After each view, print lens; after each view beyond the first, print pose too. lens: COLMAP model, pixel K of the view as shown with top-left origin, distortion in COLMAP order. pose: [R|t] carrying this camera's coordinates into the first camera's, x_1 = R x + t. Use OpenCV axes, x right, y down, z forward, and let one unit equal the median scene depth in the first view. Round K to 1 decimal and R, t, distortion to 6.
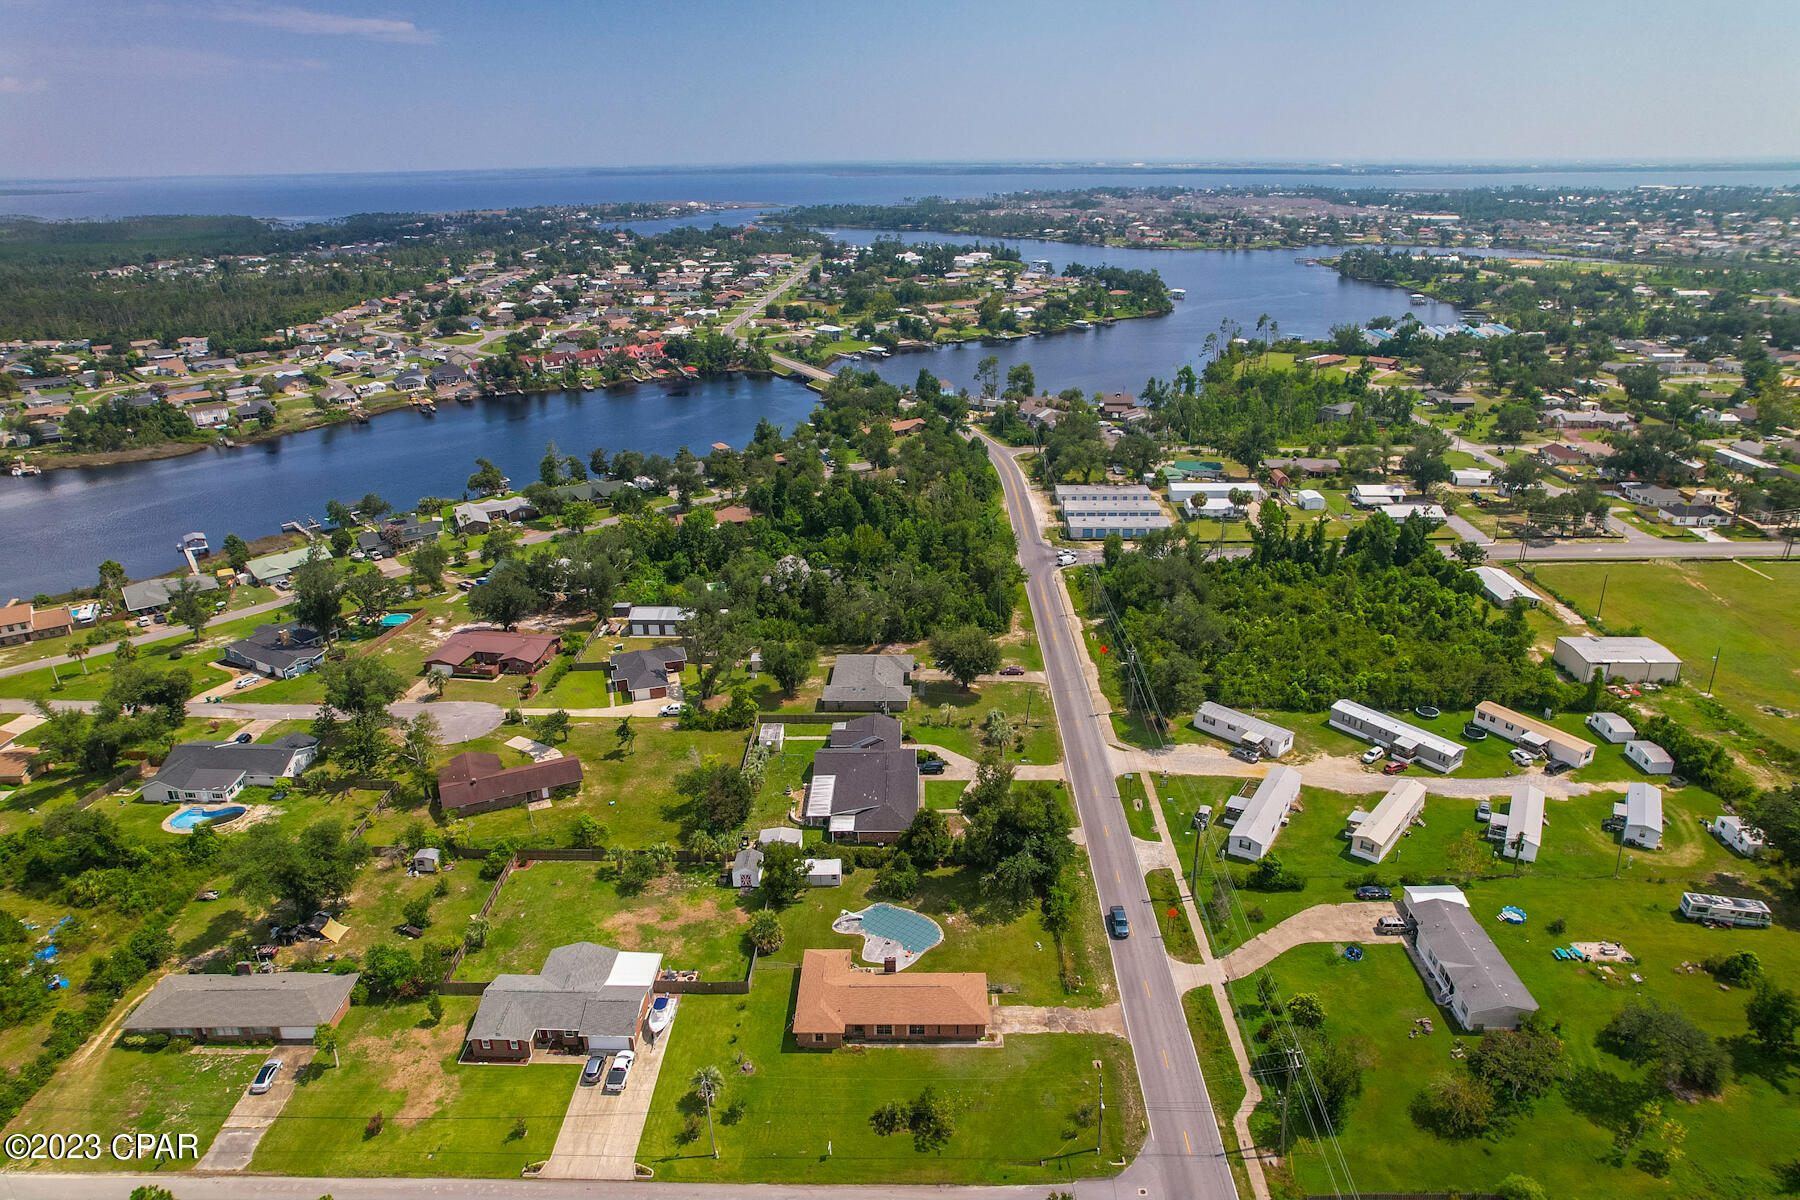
lens RADIAL K [[1151.7, 0, 901.7], [0, 1151.7, 611.9], [0, 0, 1]] dist [-0.069253, 0.058235]
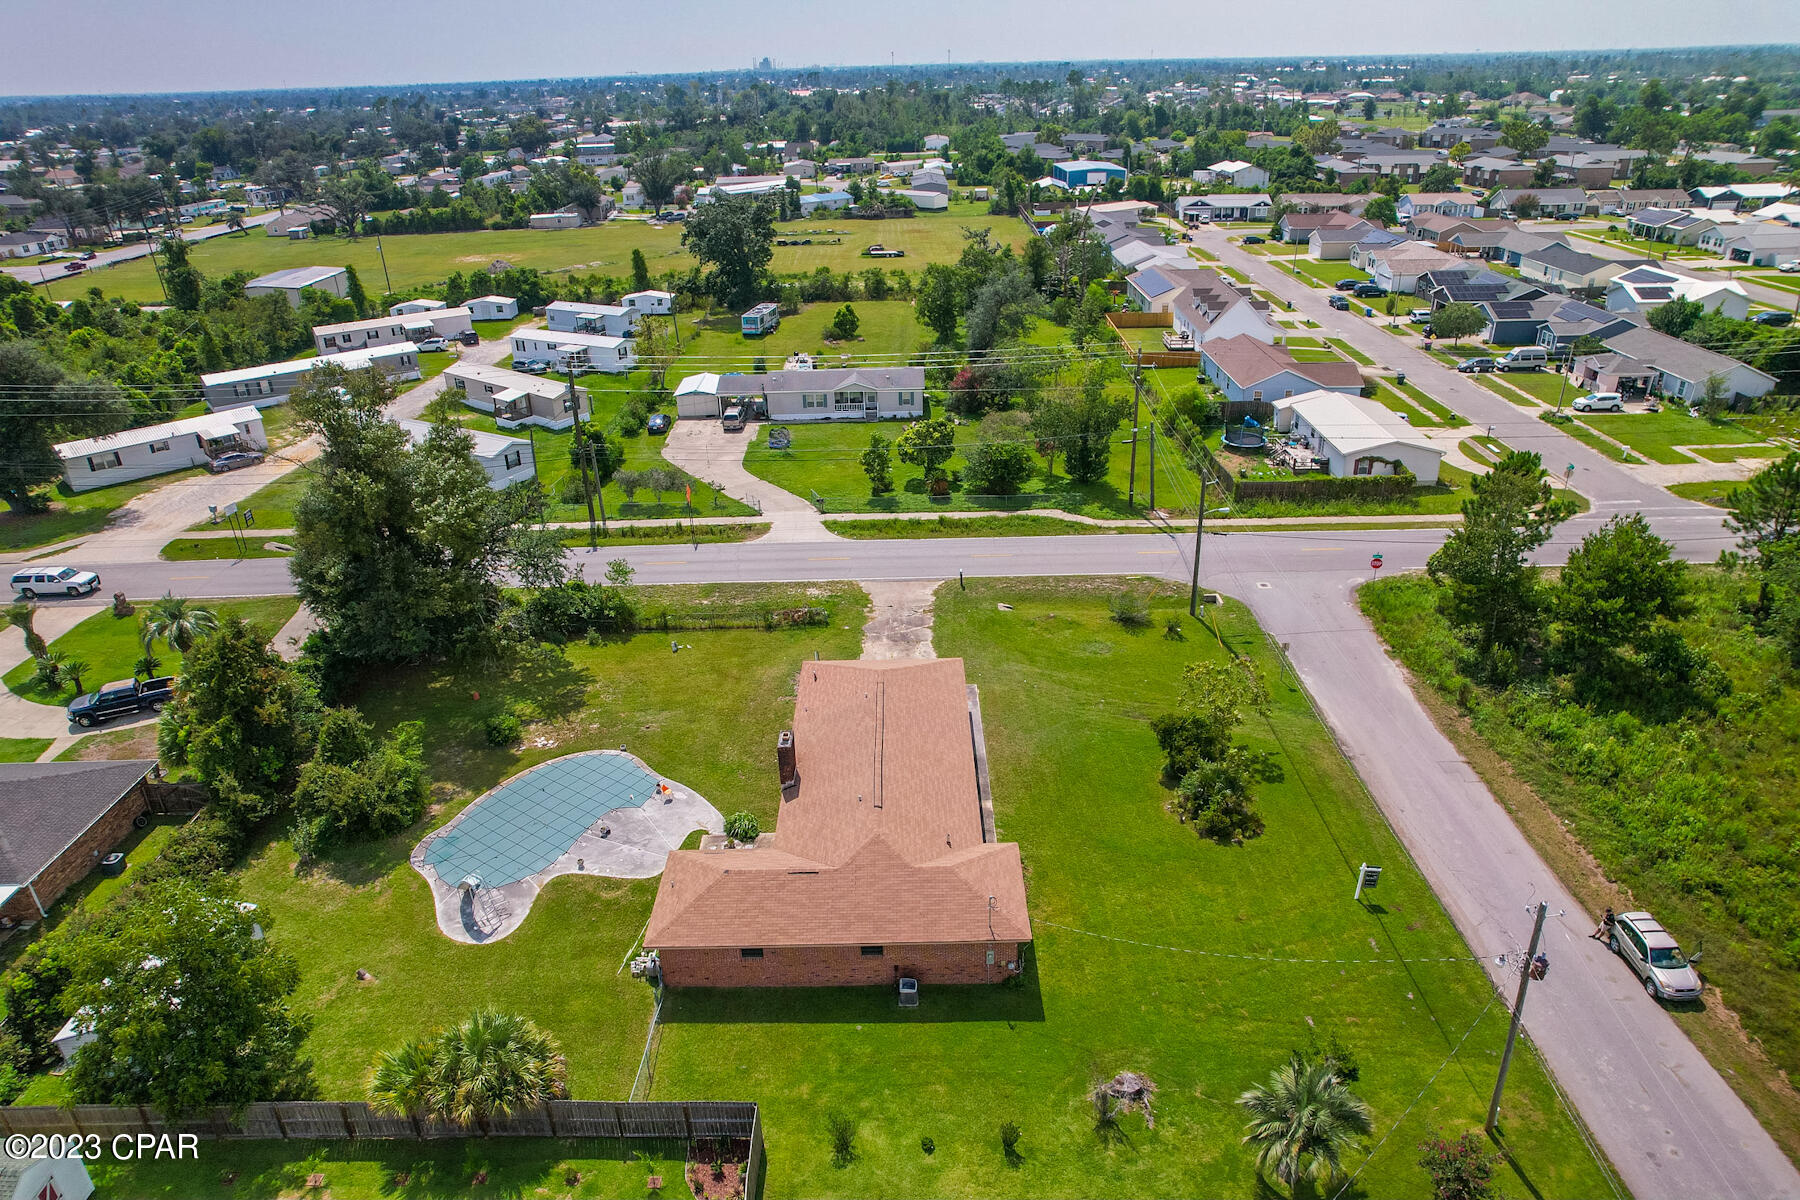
lens RADIAL K [[1151.7, 0, 901.7], [0, 1151.7, 611.9], [0, 0, 1]] dist [-0.069253, 0.058235]
pose [[-0.018536, -0.425684, 0.904682, -0.289205], [0.400443, 0.825934, 0.396835, 0.117060], [-0.916134, 0.369630, 0.155152, 0.773666]]
